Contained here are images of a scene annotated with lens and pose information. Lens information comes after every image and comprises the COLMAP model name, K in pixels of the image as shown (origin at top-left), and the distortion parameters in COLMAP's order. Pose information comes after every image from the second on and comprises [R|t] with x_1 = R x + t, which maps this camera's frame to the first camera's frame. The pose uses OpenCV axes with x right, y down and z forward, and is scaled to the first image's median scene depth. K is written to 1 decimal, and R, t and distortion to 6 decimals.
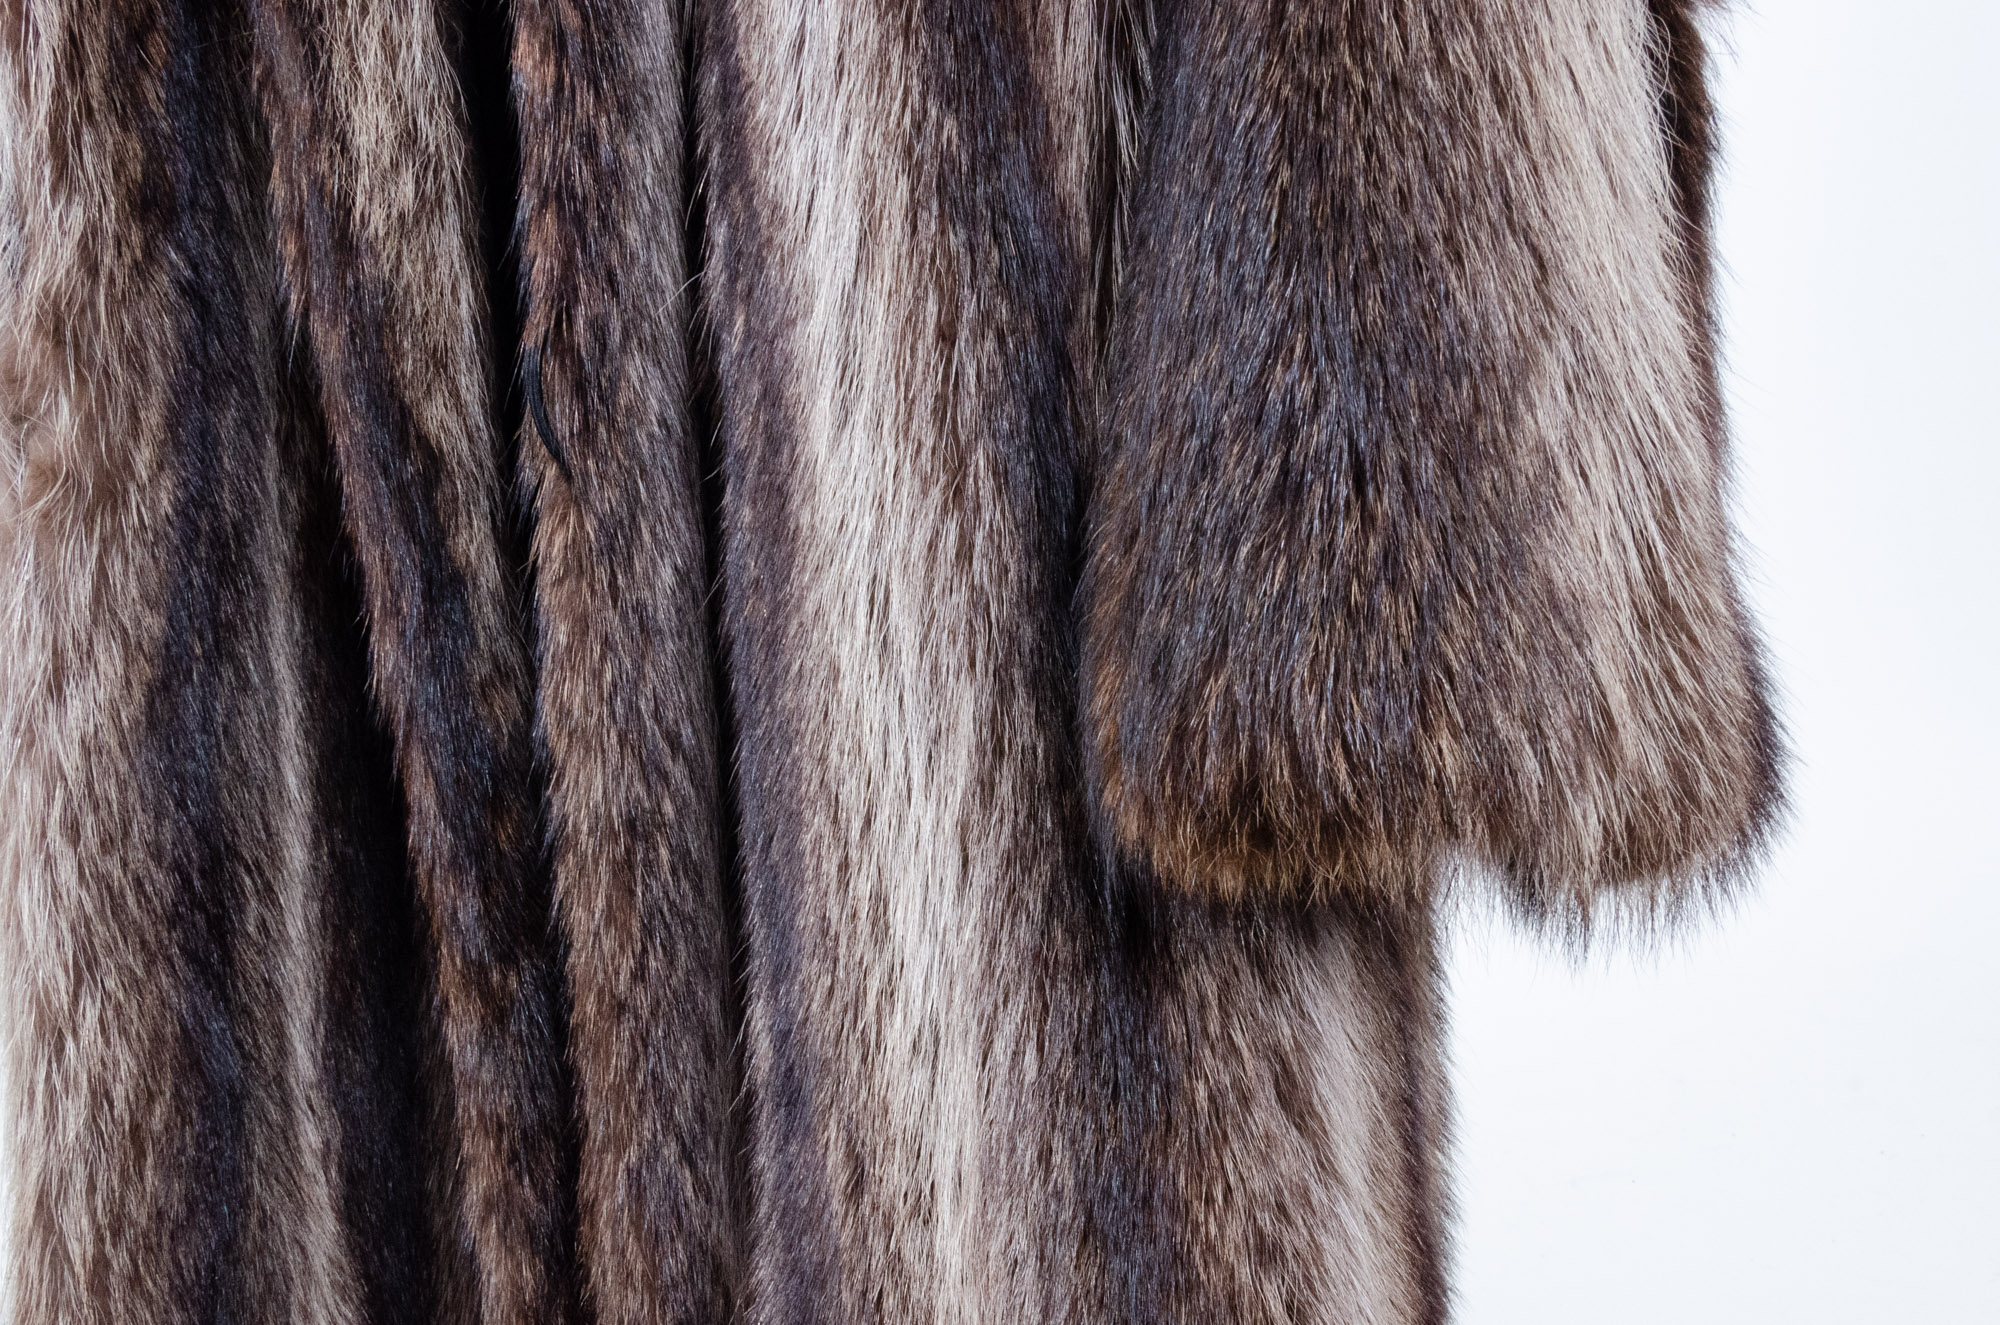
lens RADIAL K [[2248.1, 0, 1003.4], [0, 2248.1, 665.1], [0, 0, 1]] dist [-0.016297, 0.000000]
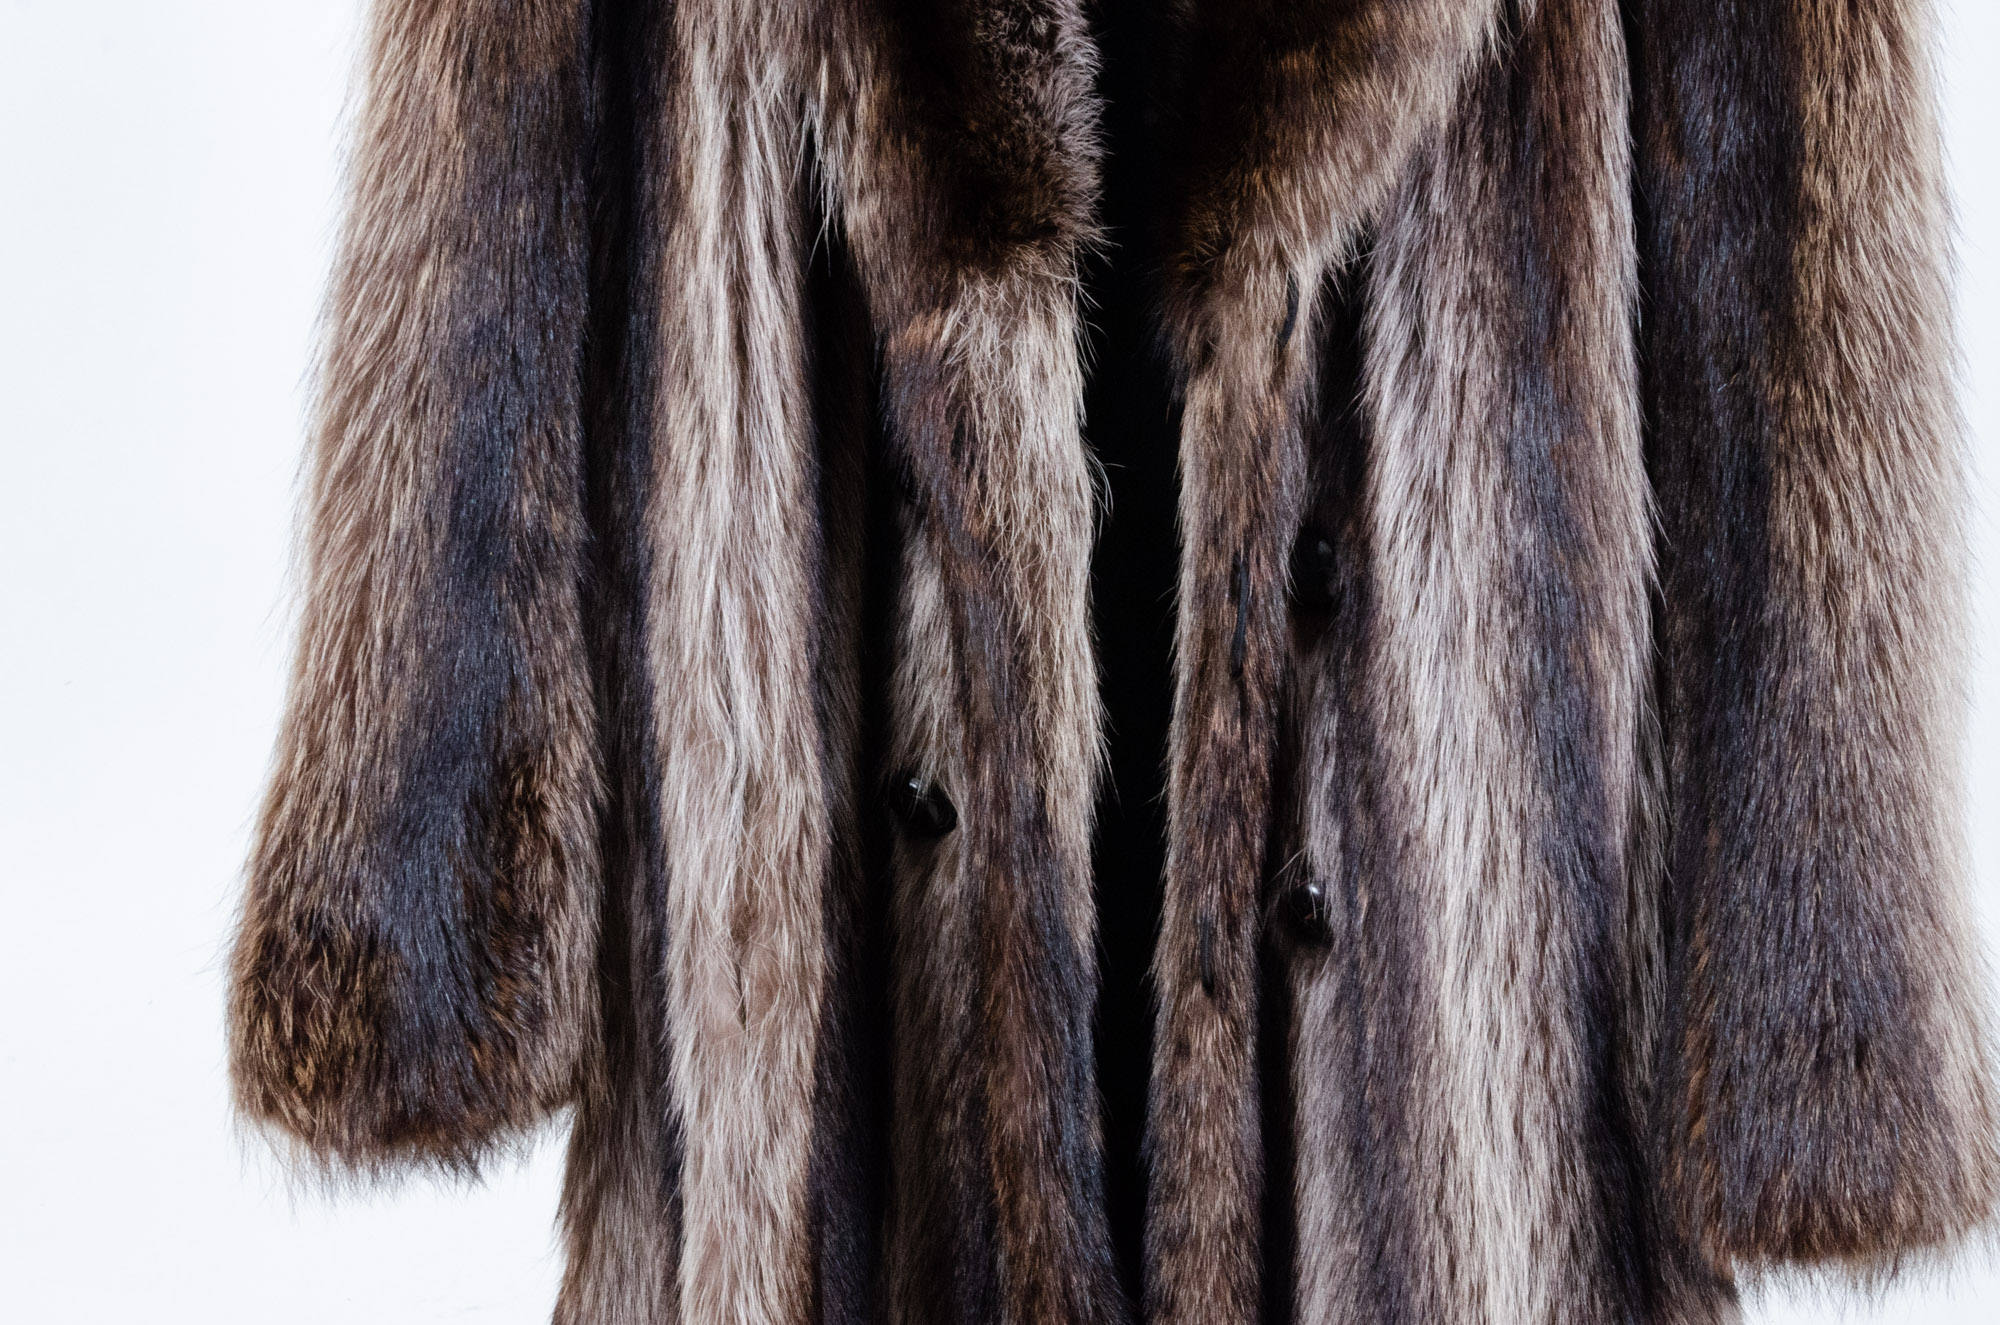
lens RADIAL K [[3690.1, 0, 1035.8], [0, 3690.1, 667.0], [0, 0, 1]] dist [0.210241, 0.000000]
pose [[0.938993, -0.015022, 0.343608, -1.374601], [0.001770, 0.999244, 0.038849, -0.475908], [-0.343931, -0.035871, 0.938309, -1.457279]]
